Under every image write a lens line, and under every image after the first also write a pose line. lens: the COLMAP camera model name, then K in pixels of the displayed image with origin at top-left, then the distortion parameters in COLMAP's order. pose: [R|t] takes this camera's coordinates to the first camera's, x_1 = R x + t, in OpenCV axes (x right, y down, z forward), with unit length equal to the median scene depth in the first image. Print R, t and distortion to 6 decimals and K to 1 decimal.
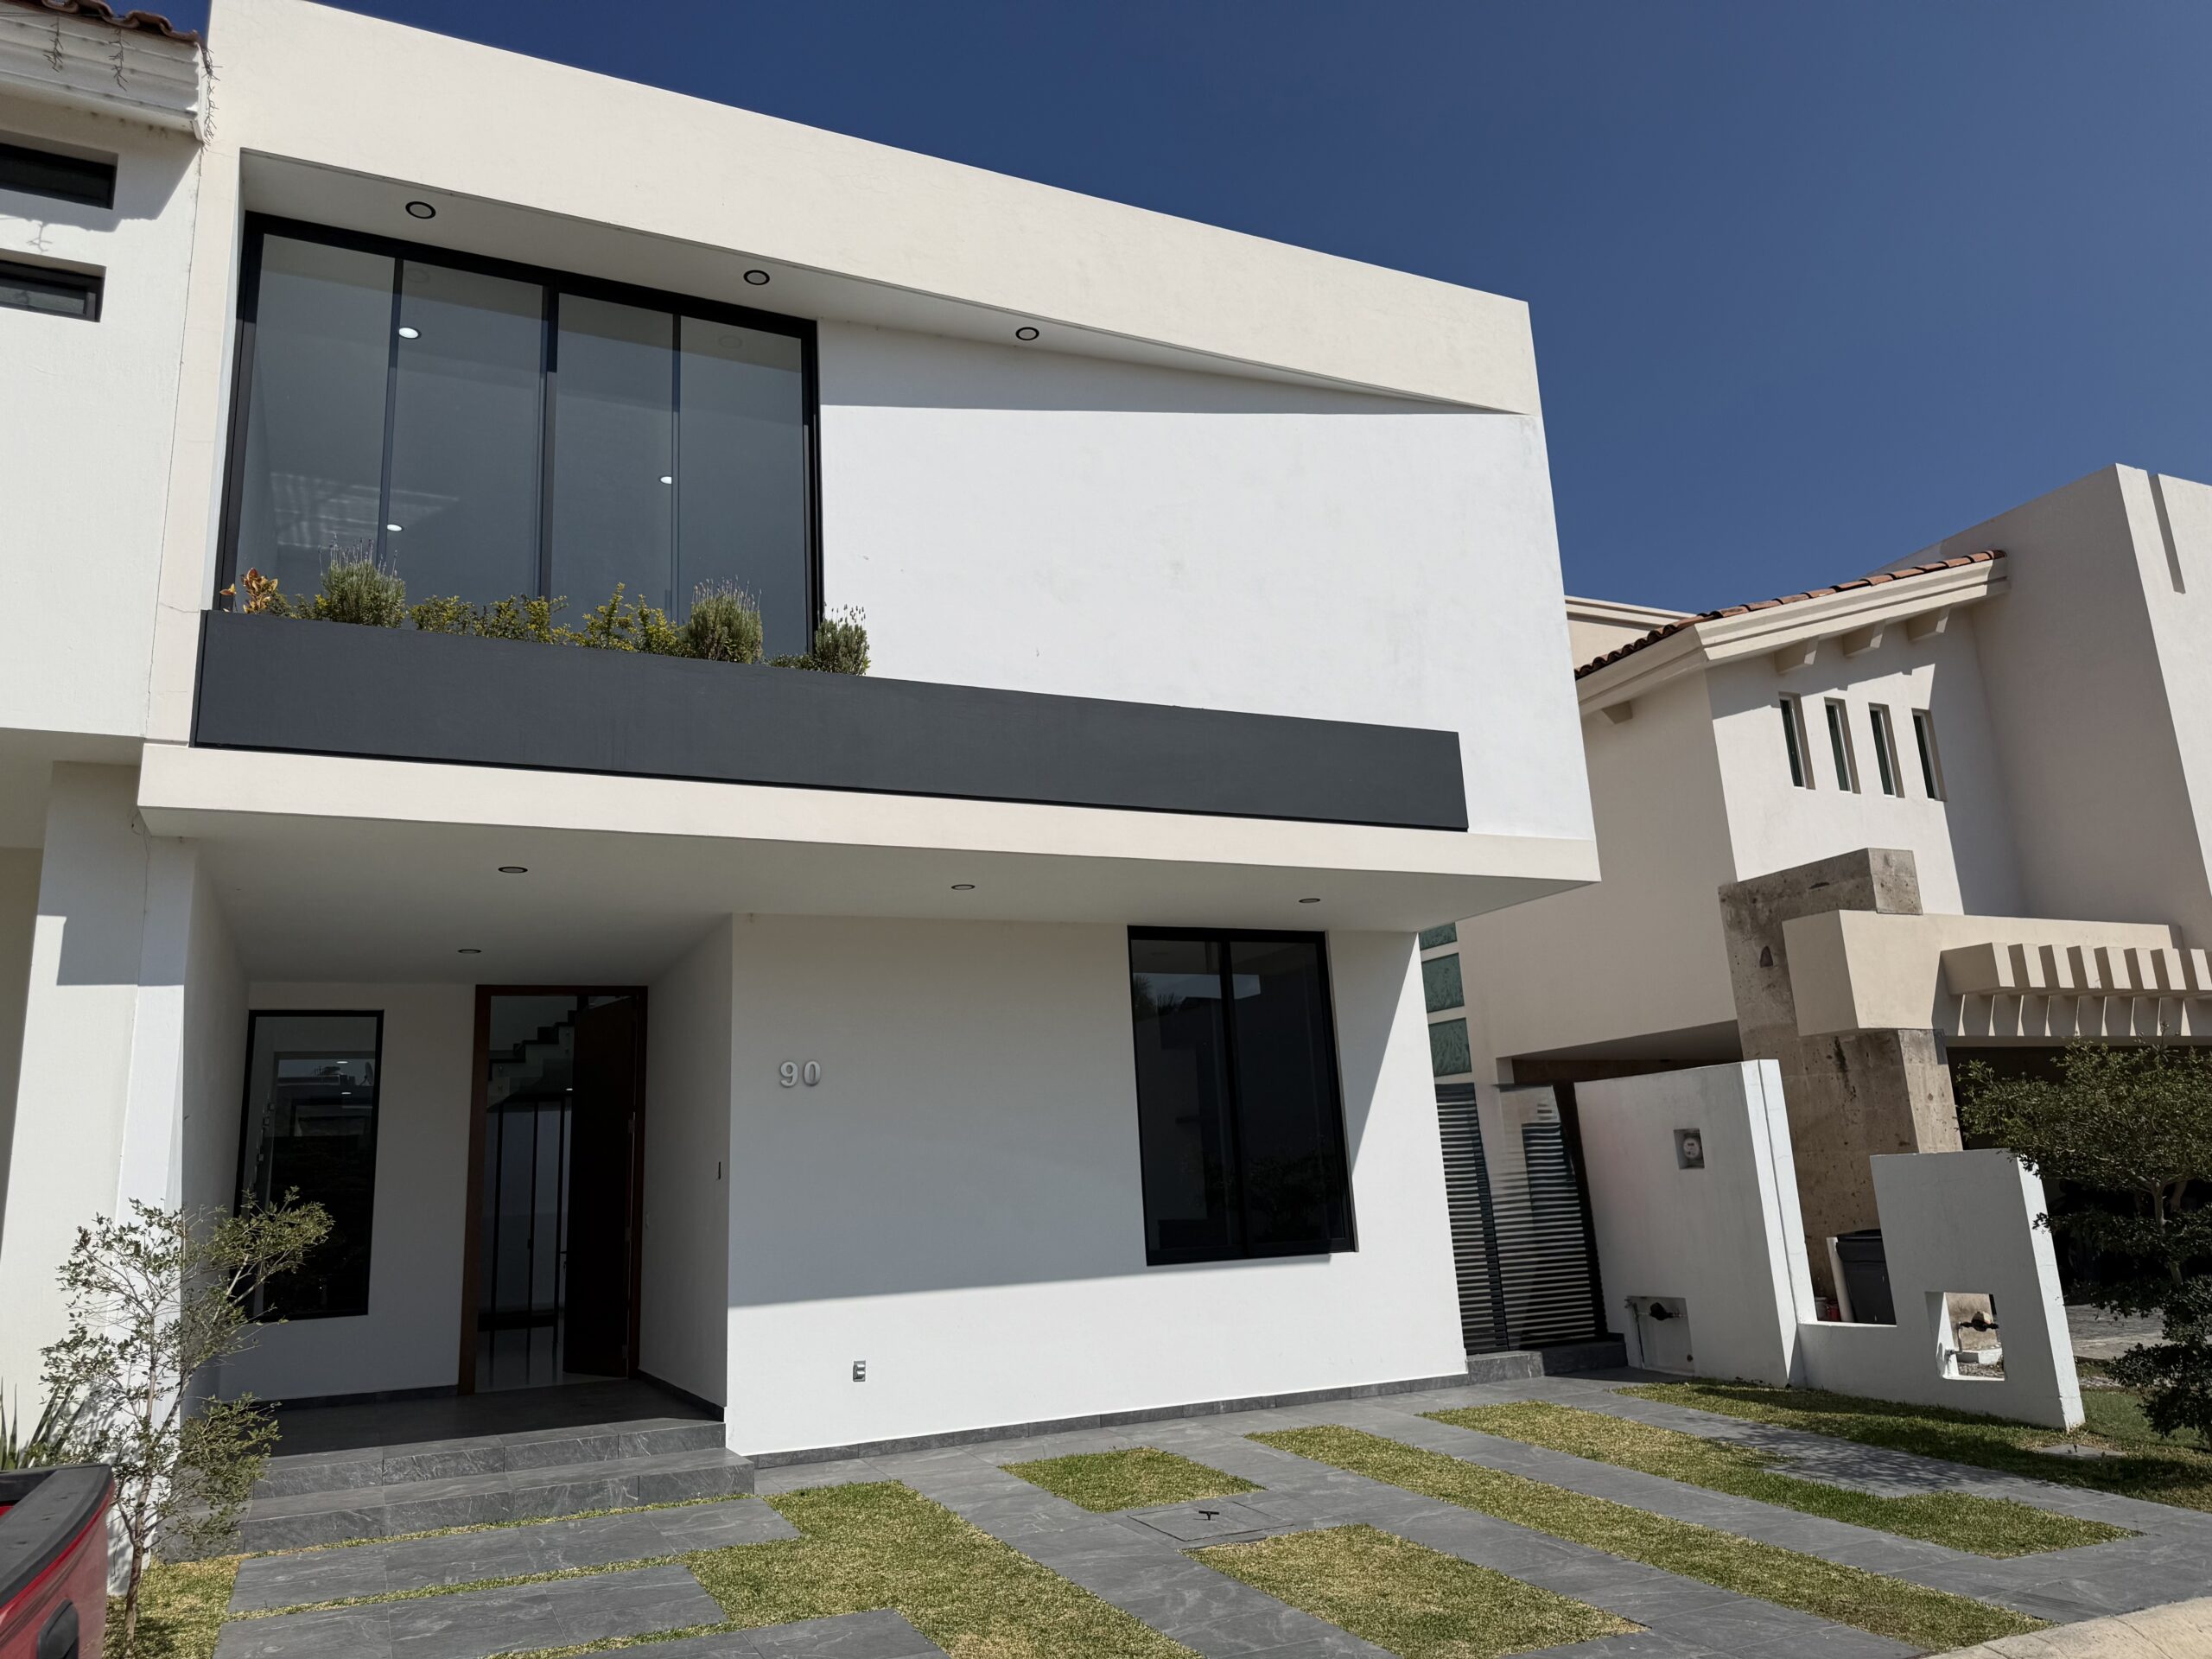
lens RADIAL K [[1523.9, 0, 1115.5], [0, 1523.9, 832.9], [0, 0, 1]] dist [0.024117, -0.029595]
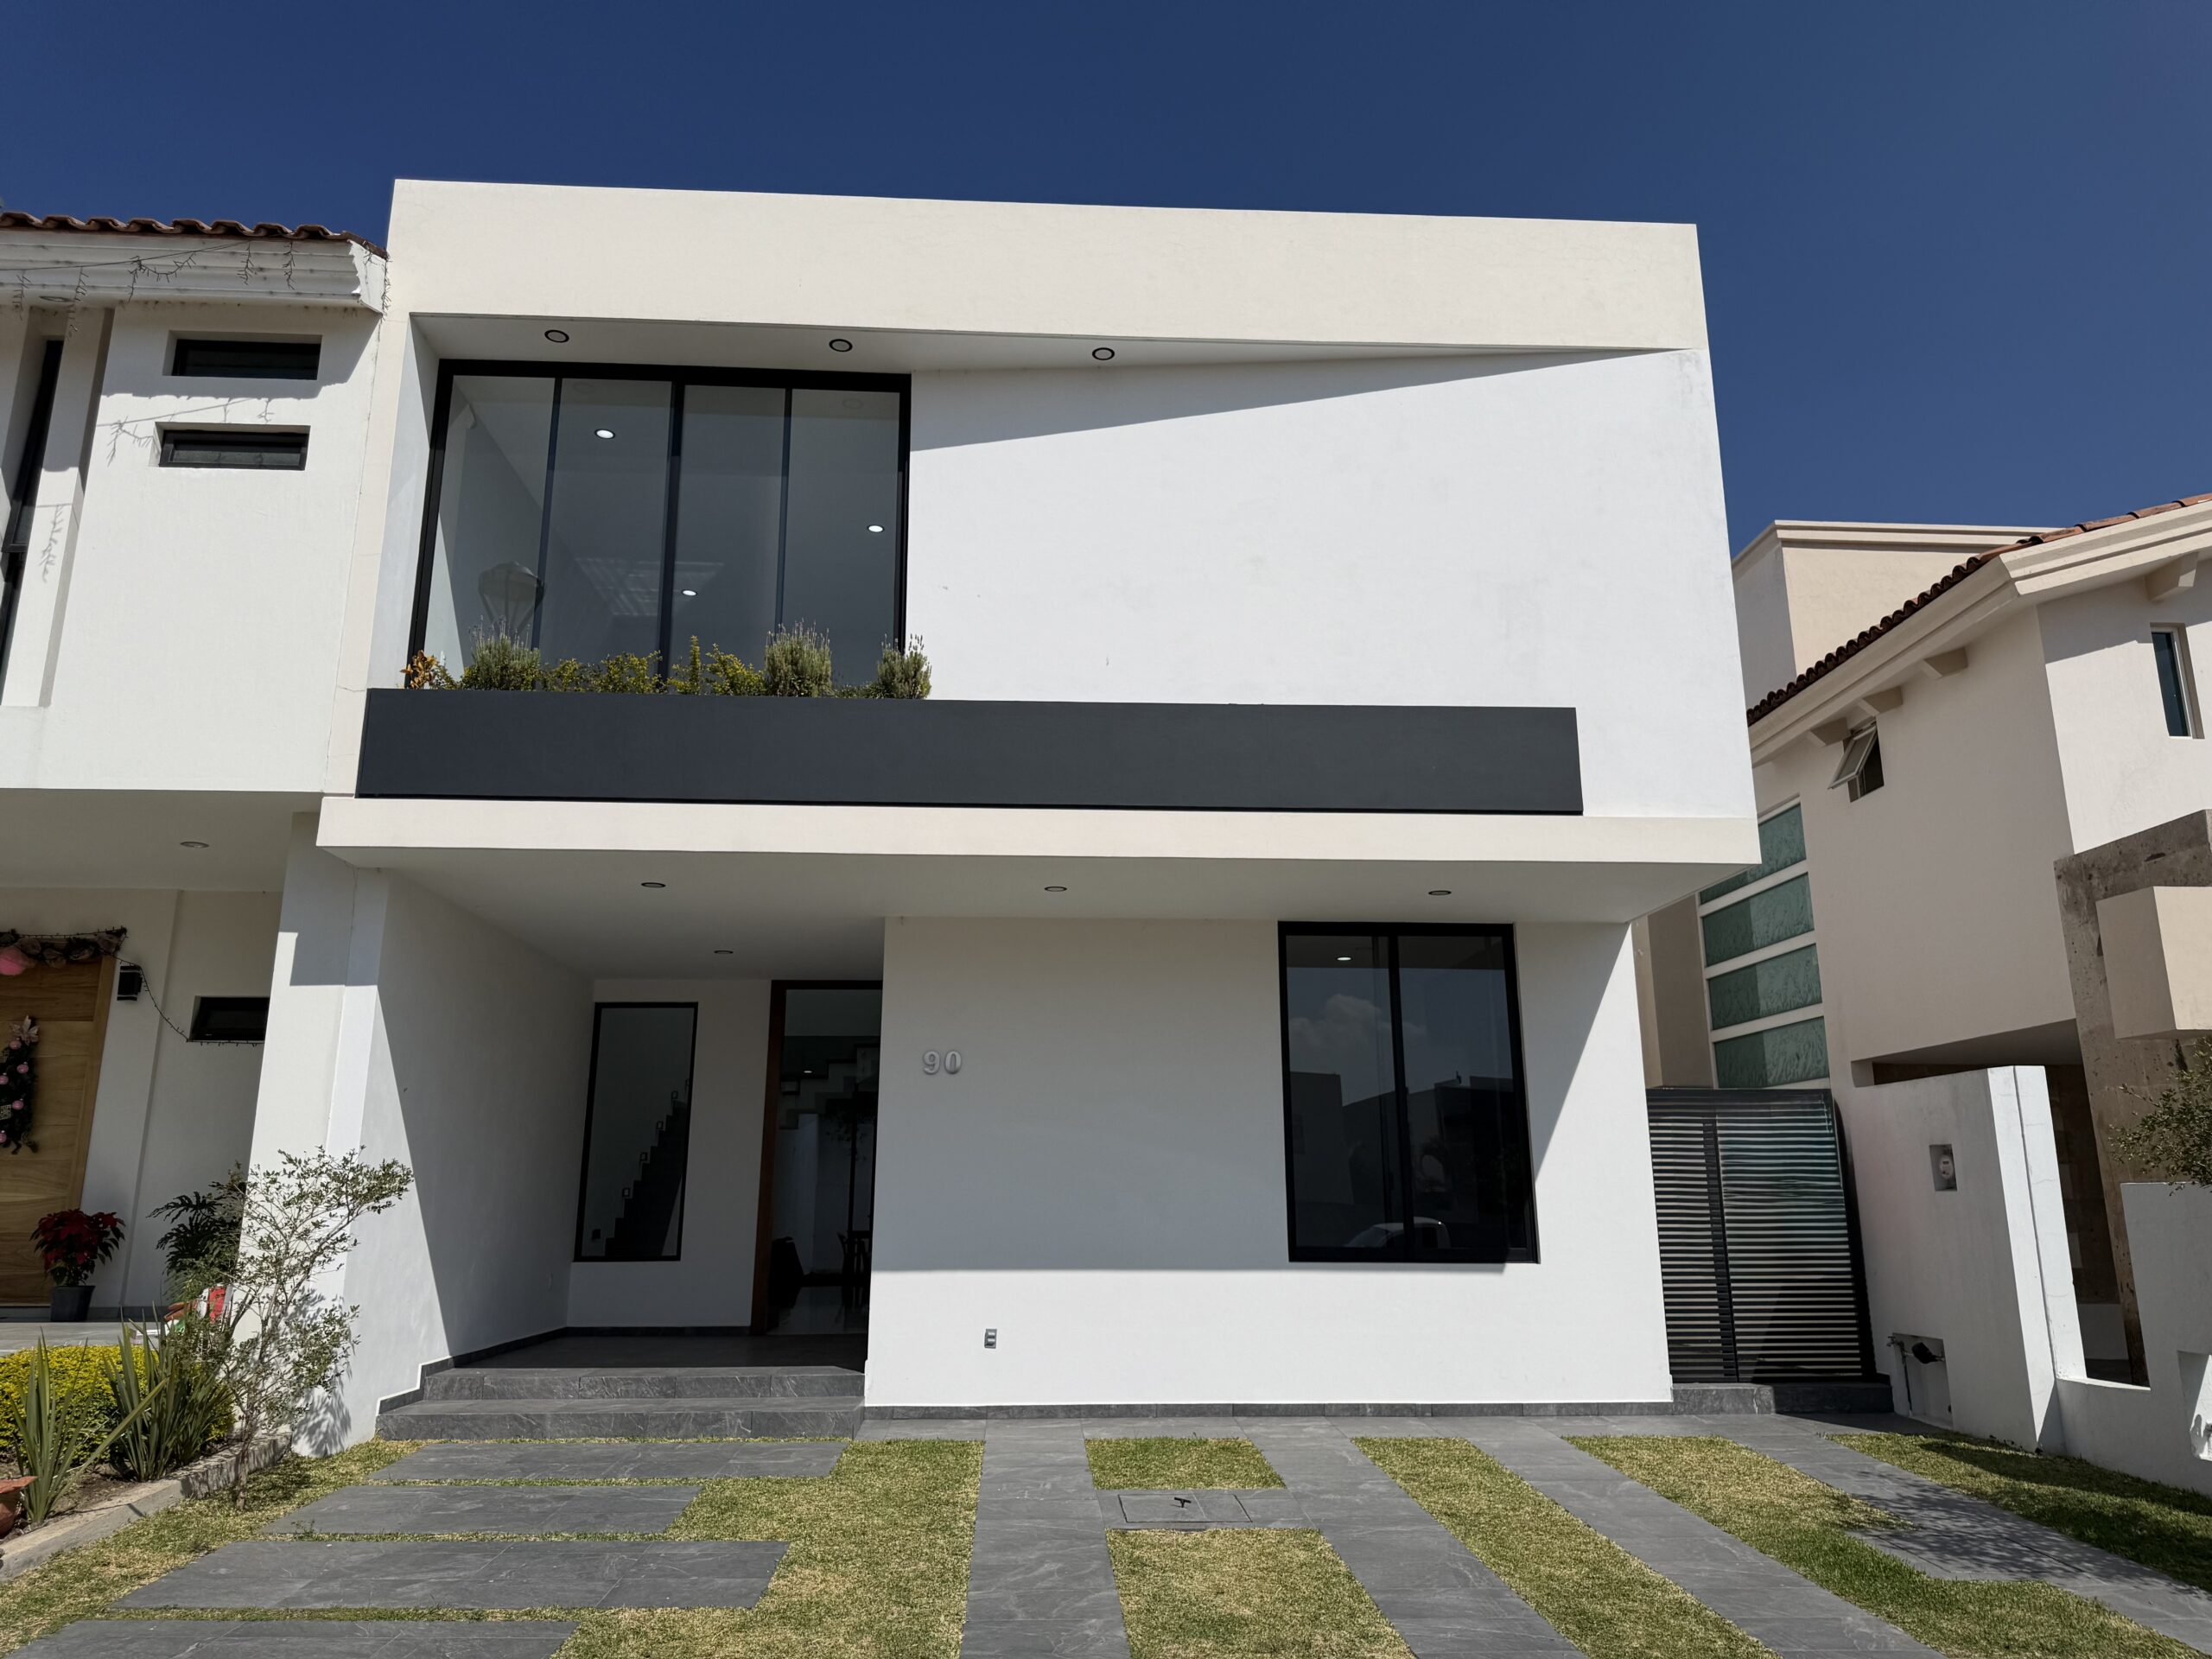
lens RADIAL K [[1523.9, 0, 1107.7], [0, 1523.9, 835.5], [0, 0, 1]] dist [0.024117, -0.029595]
pose [[0.931047, -0.037102, -0.363007, 0.298858], [0.040107, 0.999195, 0.000742, -0.000769], [0.362687, -0.015250, 0.931786, 0.029443]]
